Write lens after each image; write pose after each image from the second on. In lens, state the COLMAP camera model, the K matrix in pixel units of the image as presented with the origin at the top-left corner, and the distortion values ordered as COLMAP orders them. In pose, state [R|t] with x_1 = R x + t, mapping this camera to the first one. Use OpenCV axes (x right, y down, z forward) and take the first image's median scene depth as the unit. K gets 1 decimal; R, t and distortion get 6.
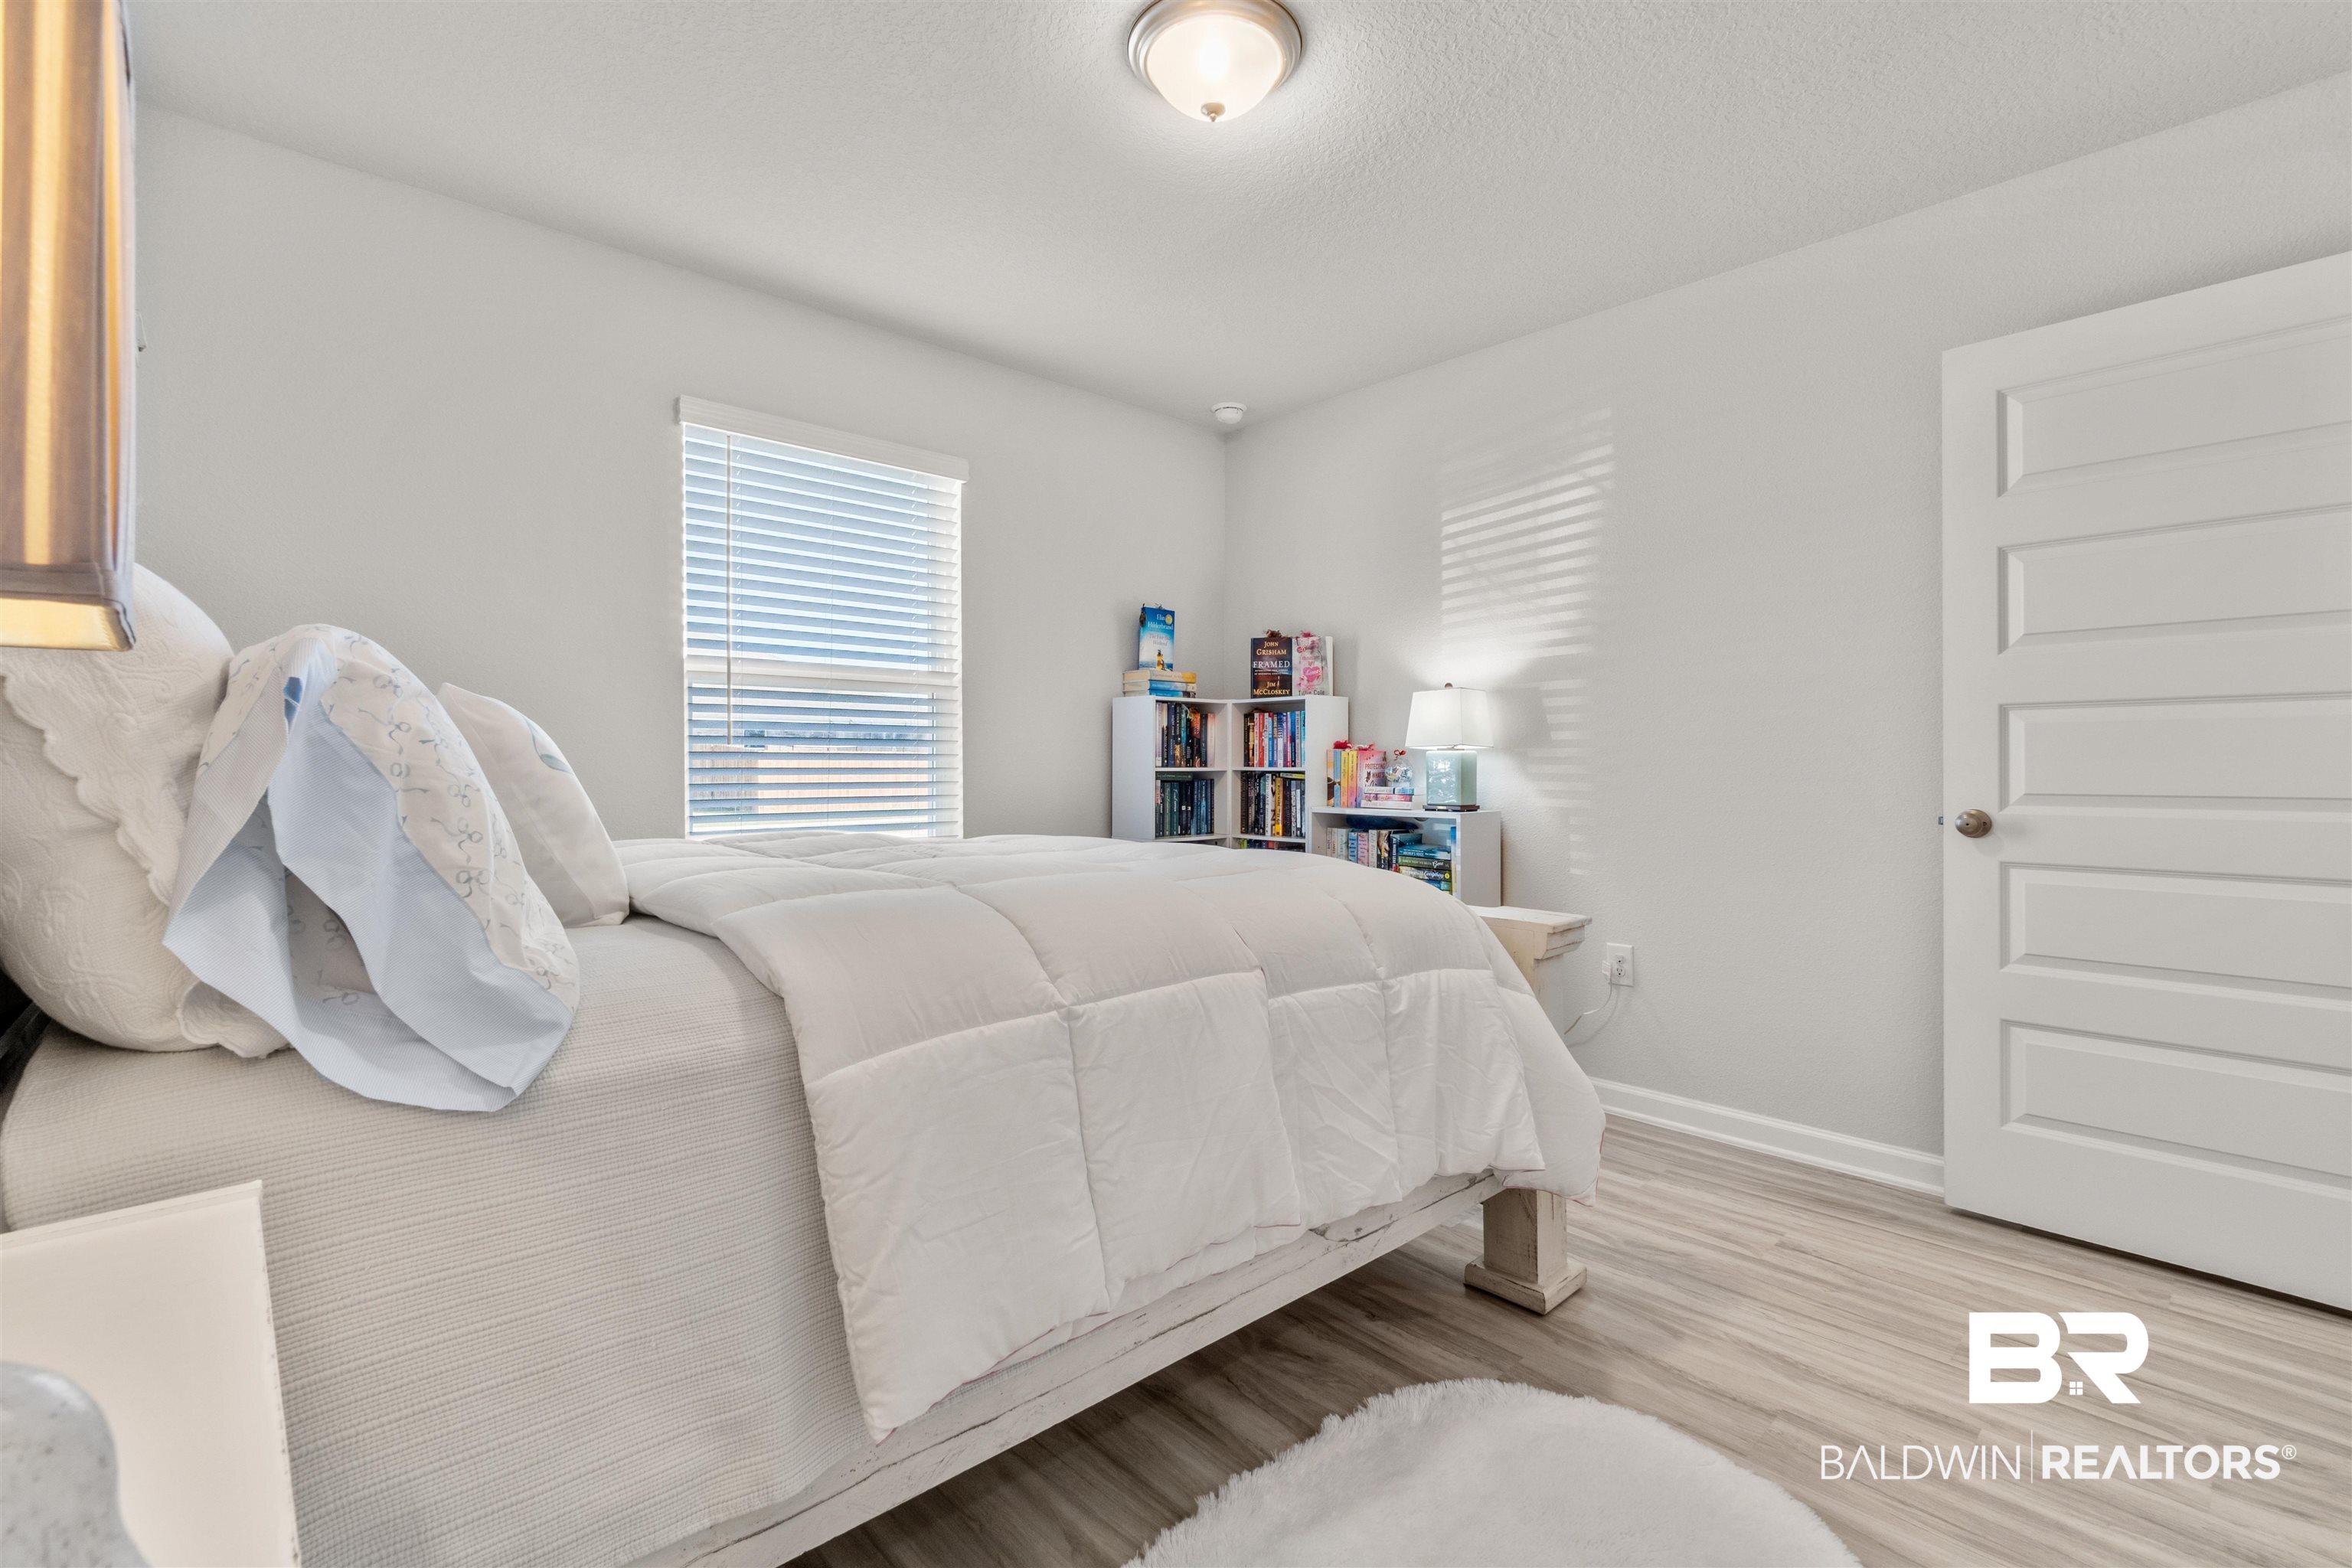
lens RADIAL K [[1069.9, 0, 1175.4], [0, 1069.9, 768.2], [0, 0, 1]] dist [-0.000810, -0.000108]
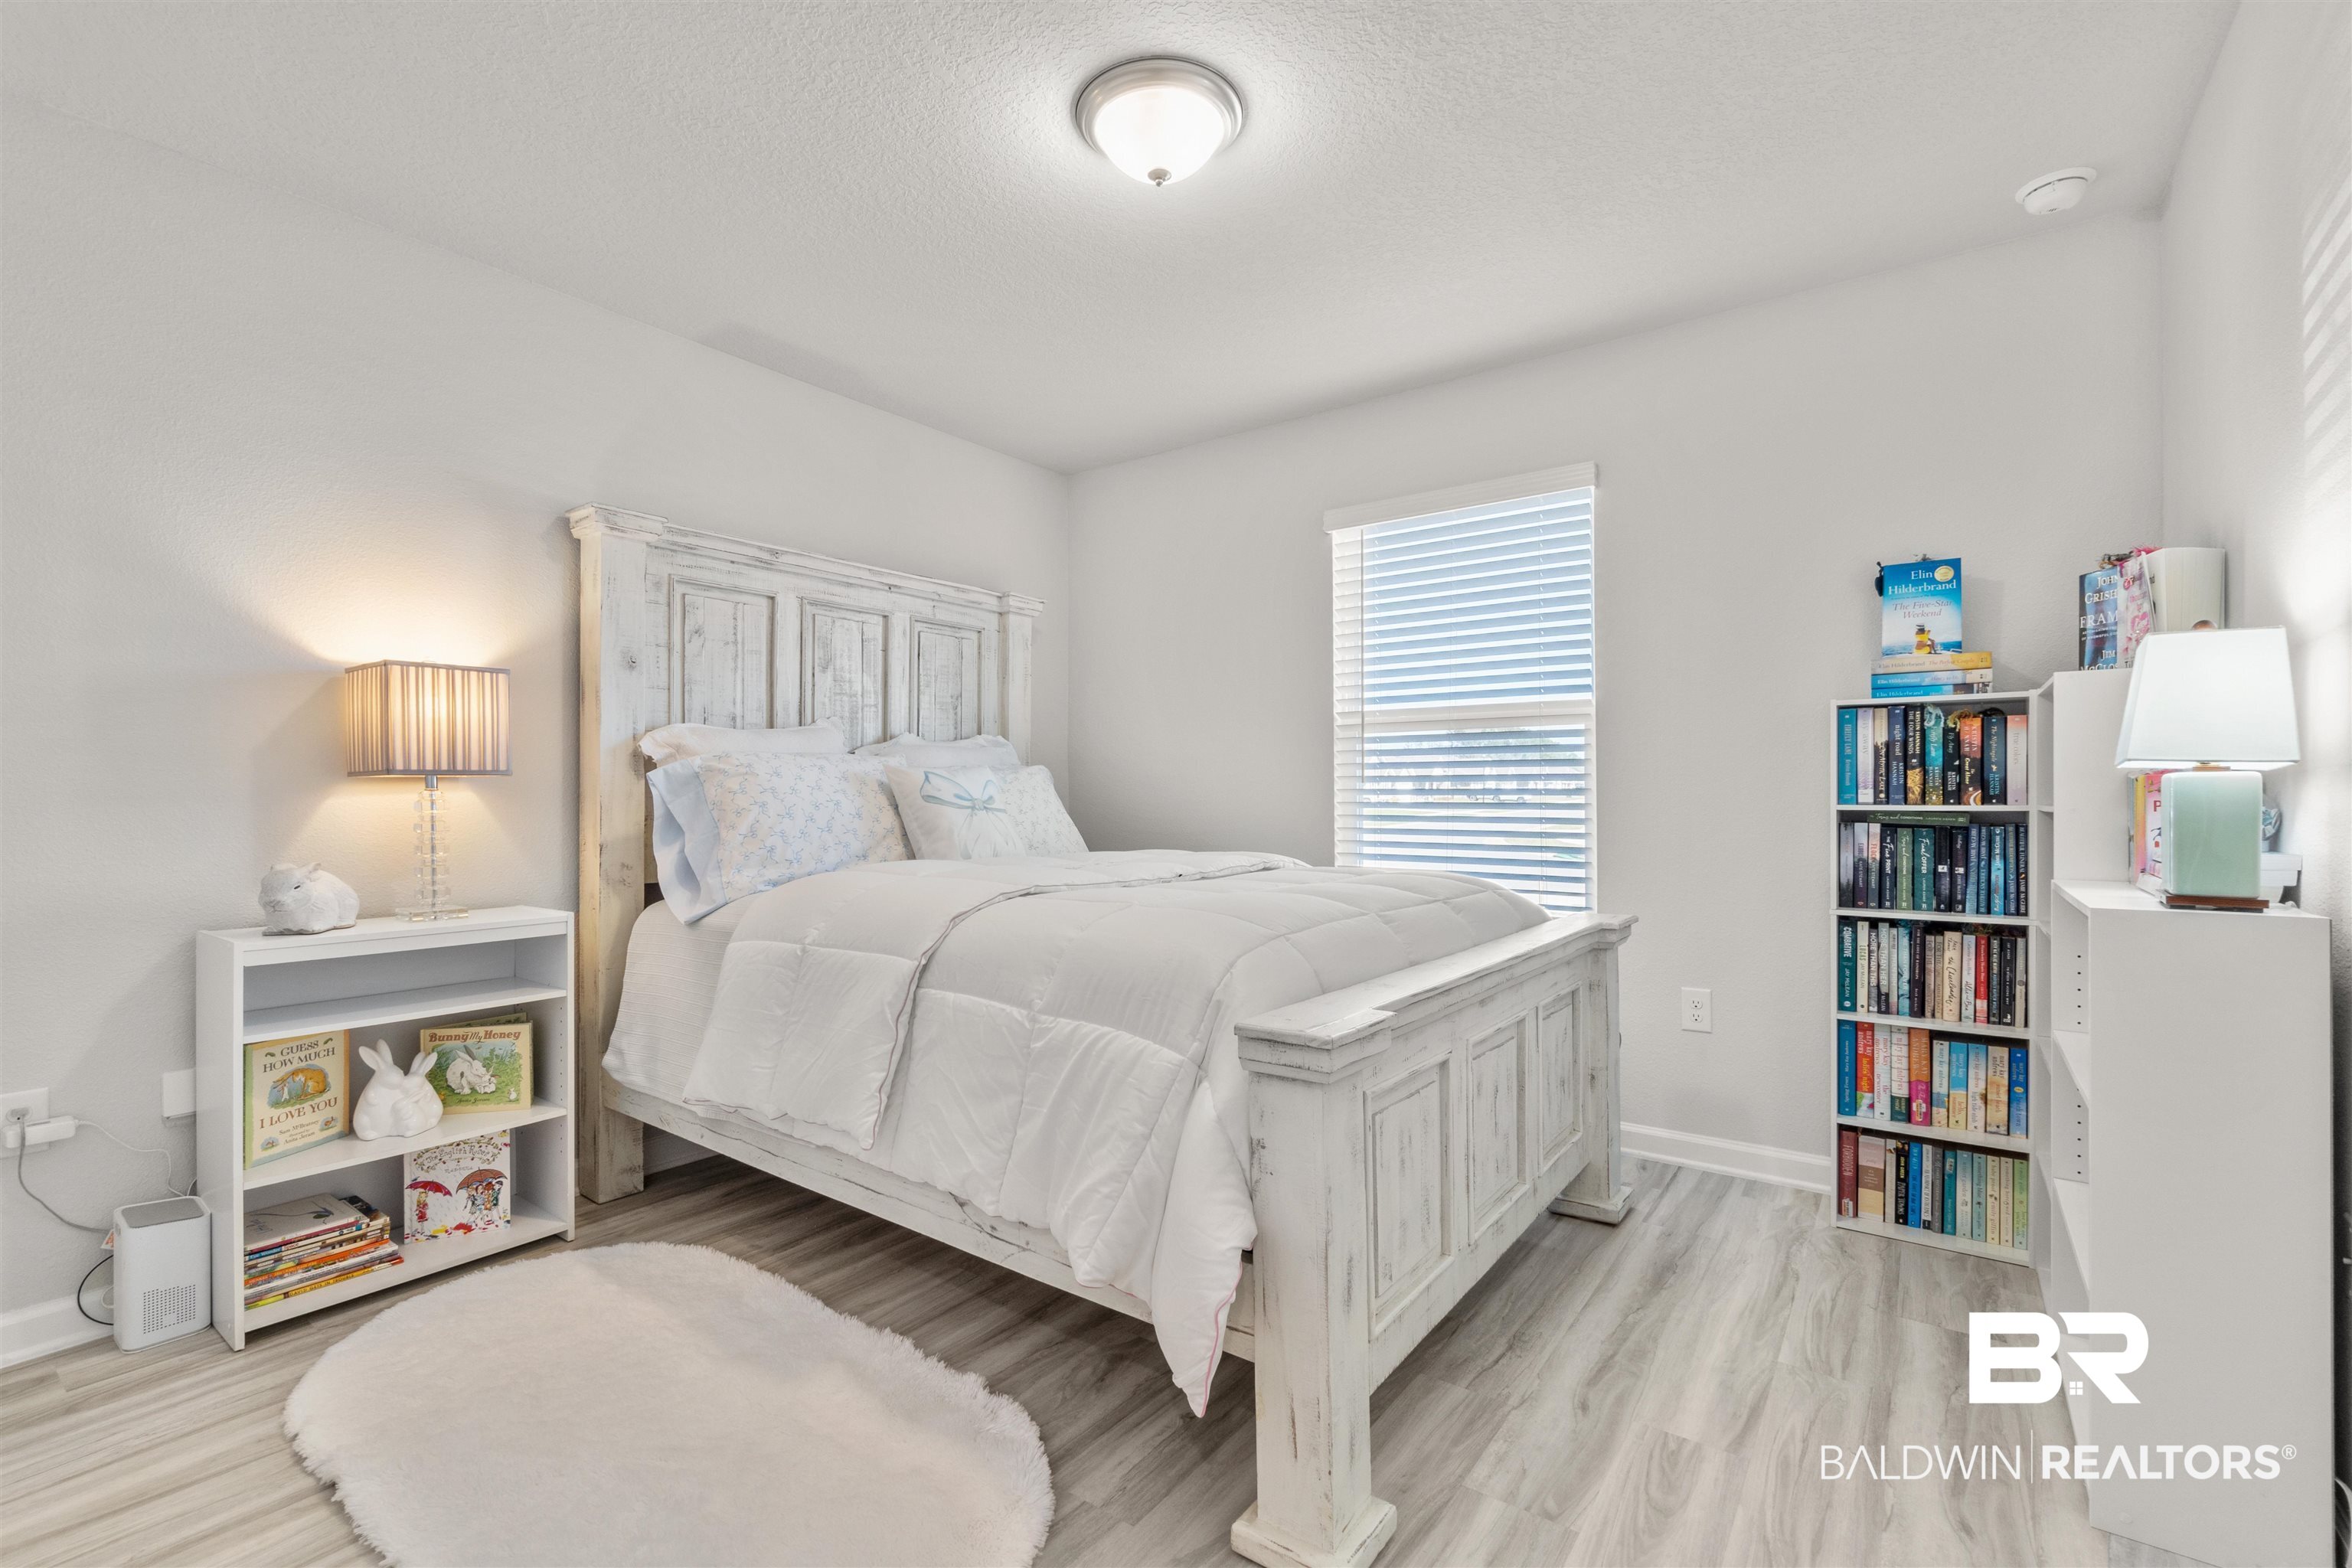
lens RADIAL K [[1032.3, 0, 1171.3], [0, 1032.3, 834.3], [0, 0, 1]] dist [-0.002651, -0.000673]
pose [[0.167724, 0.035682, -0.985188, 0.538587], [-0.006075, 0.999363, 0.035161, -0.001760], [0.985815, 0.000088, 0.167834, 0.444513]]
